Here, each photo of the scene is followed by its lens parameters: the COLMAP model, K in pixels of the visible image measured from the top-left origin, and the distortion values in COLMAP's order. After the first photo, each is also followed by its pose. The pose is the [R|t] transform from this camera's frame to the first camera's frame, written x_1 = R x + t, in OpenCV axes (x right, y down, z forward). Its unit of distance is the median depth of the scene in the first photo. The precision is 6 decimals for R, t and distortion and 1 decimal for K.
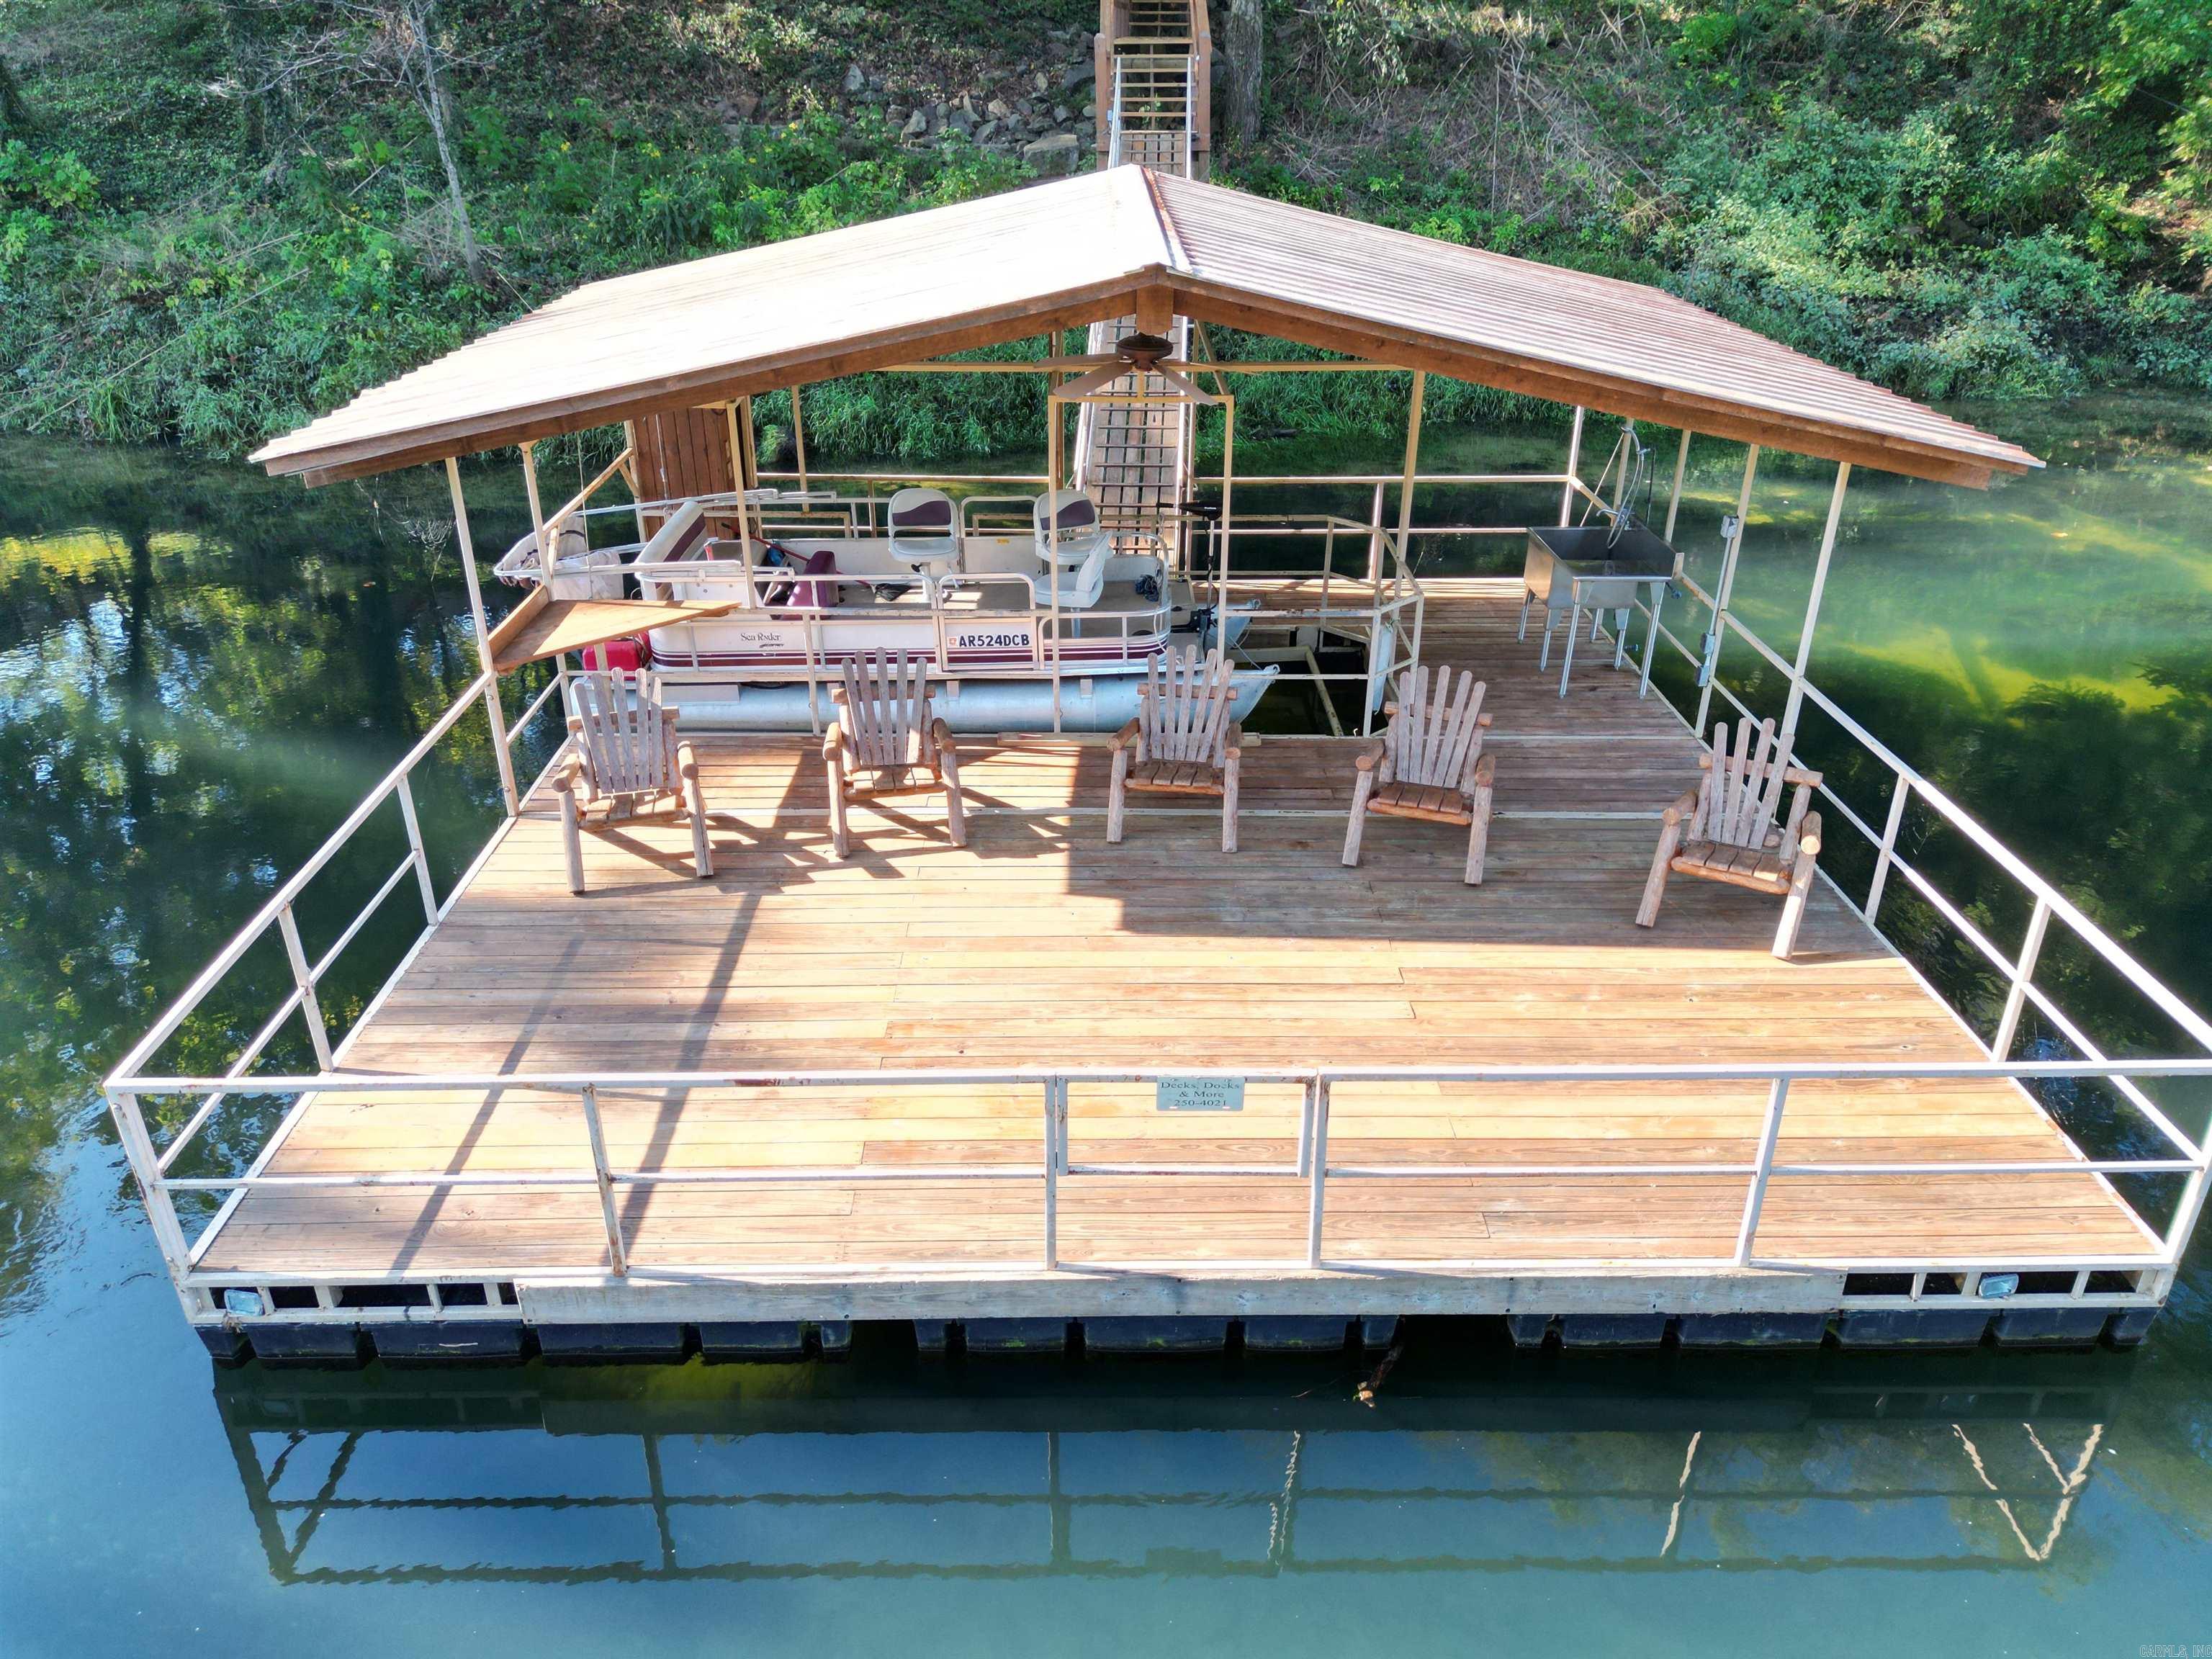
lens RADIAL K [[1536.1, 0, 1106.0], [0, 1536.1, 829.5], [0, 0, 1]] dist [0.080432, -0.078220]
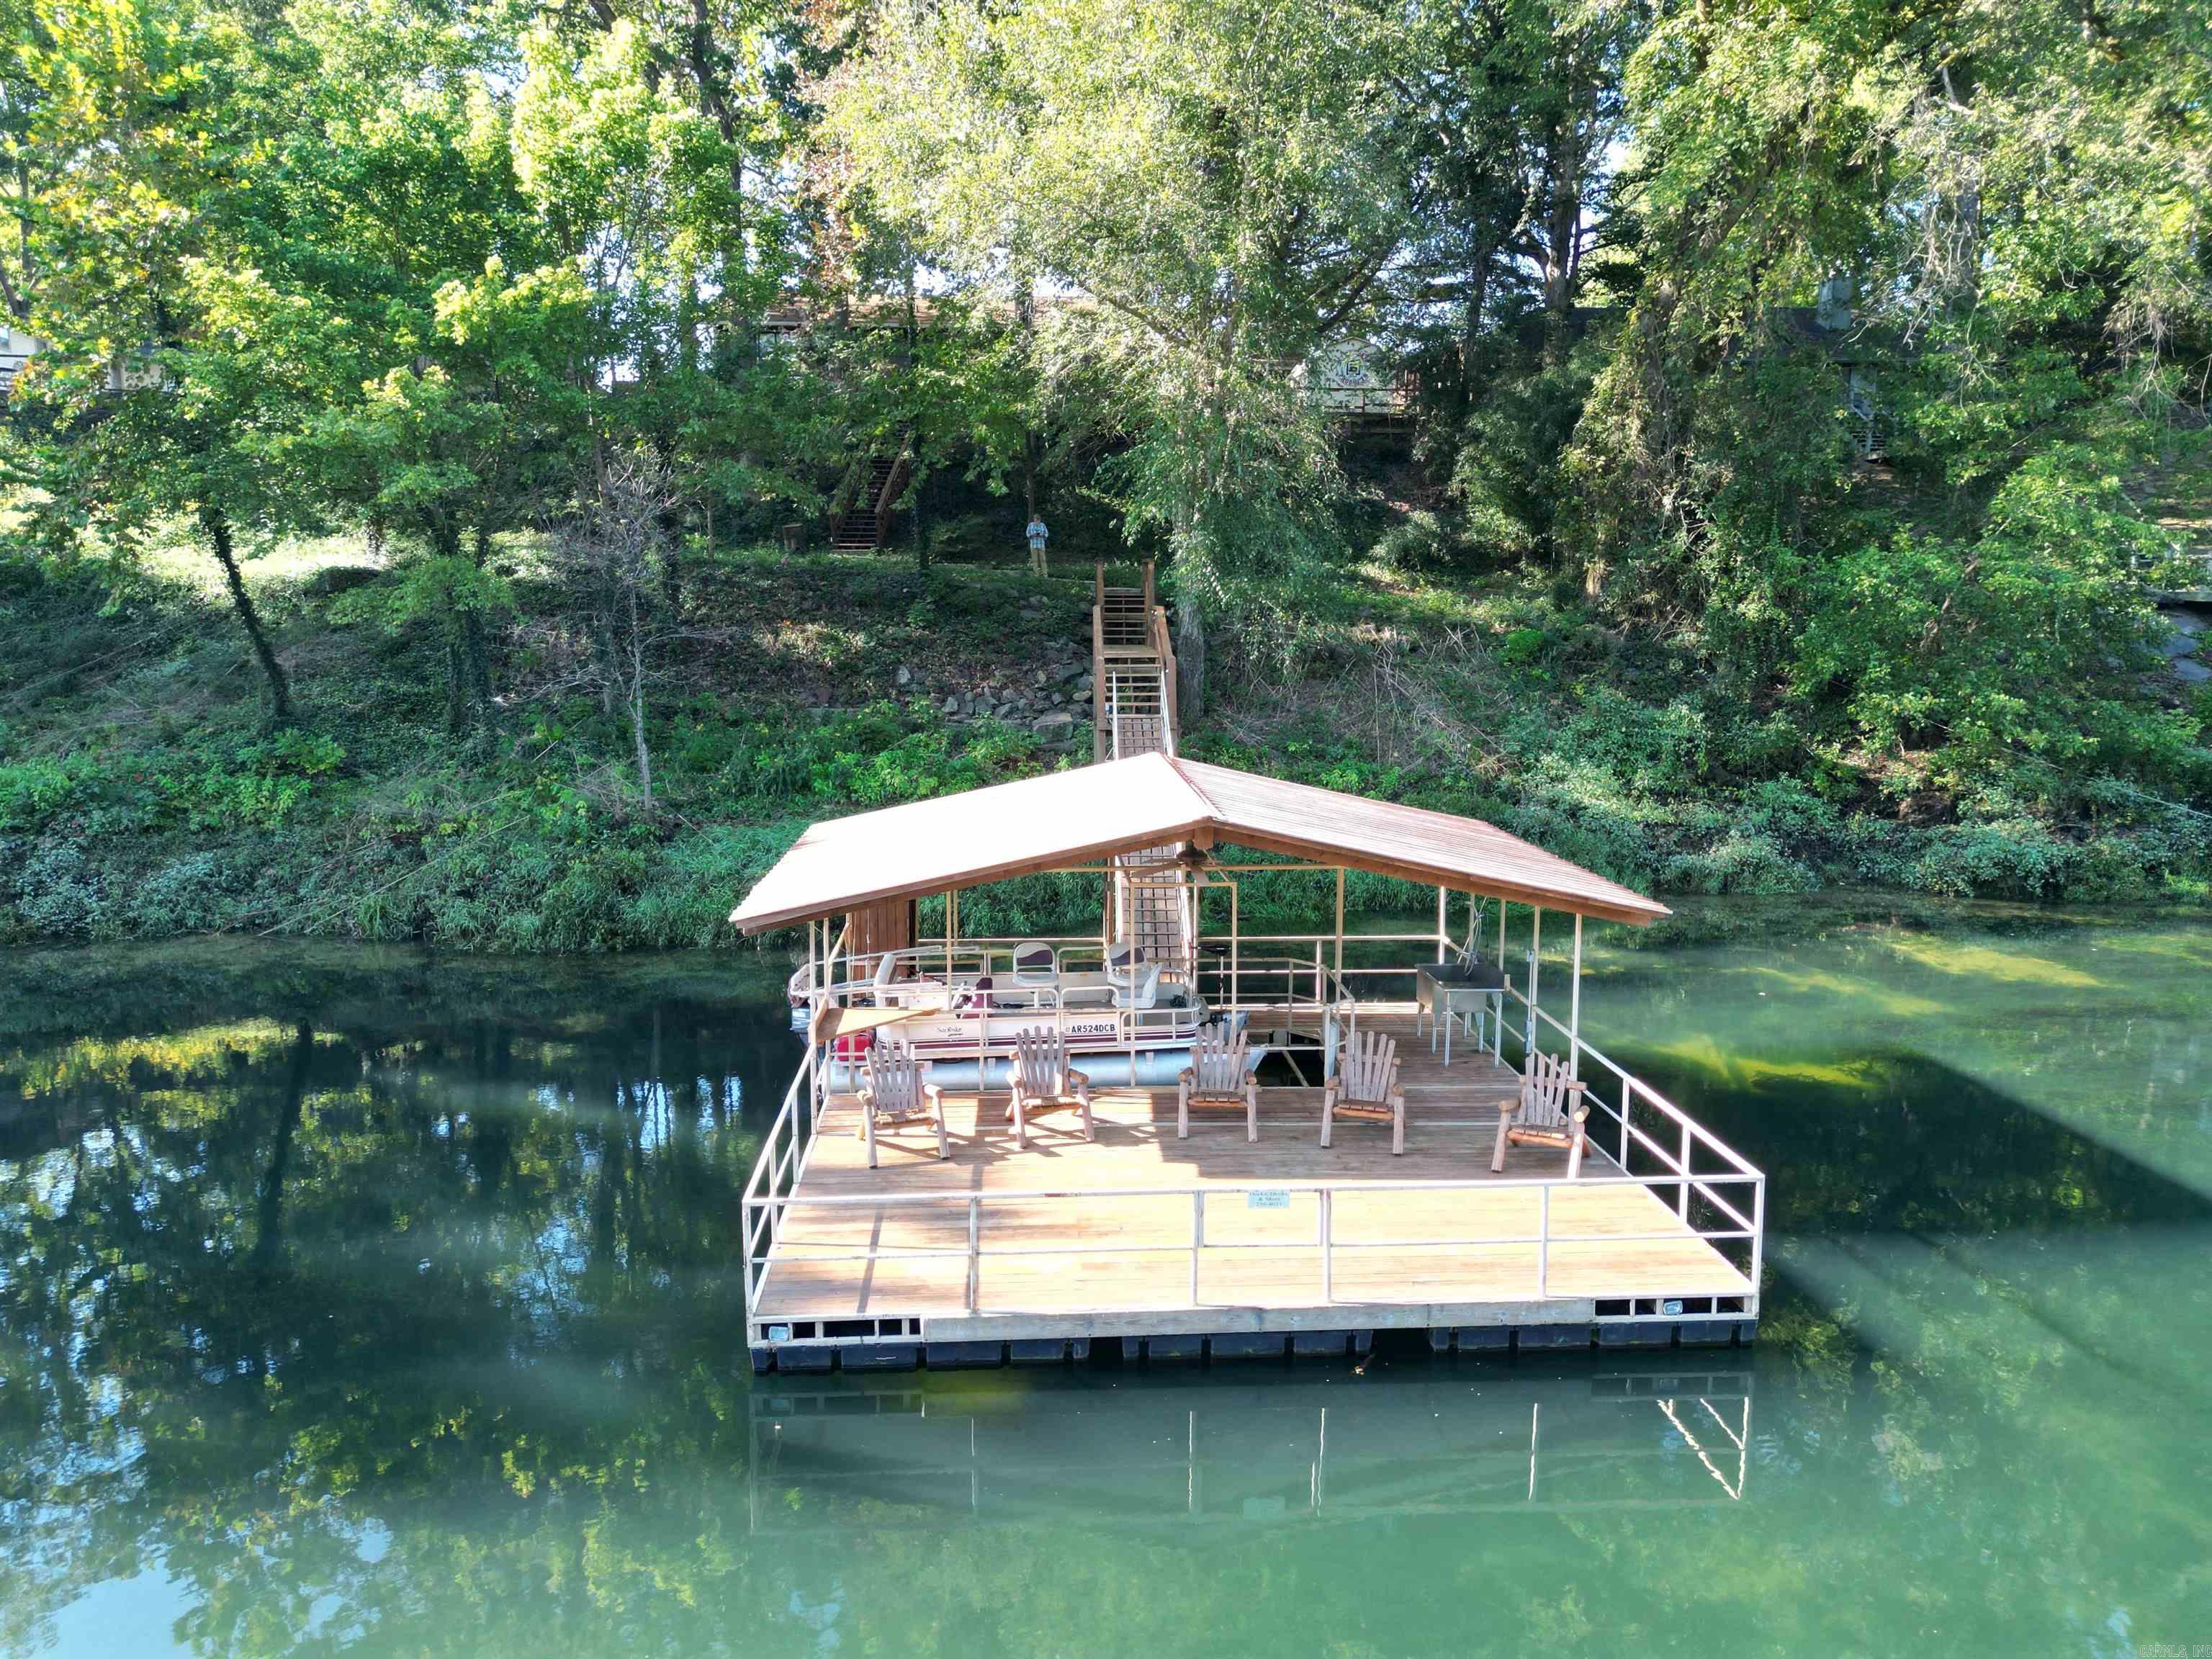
lens RADIAL K [[1536.1, 0, 1106.0], [0, 1536.1, 829.5], [0, 0, 1]] dist [0.080432, -0.078220]
pose [[0.998786, -0.009543, 0.048317, -0.129449], [0.024439, 0.947779, -0.317991, 0.183255], [-0.042759, 0.318786, 0.946862, -0.569115]]
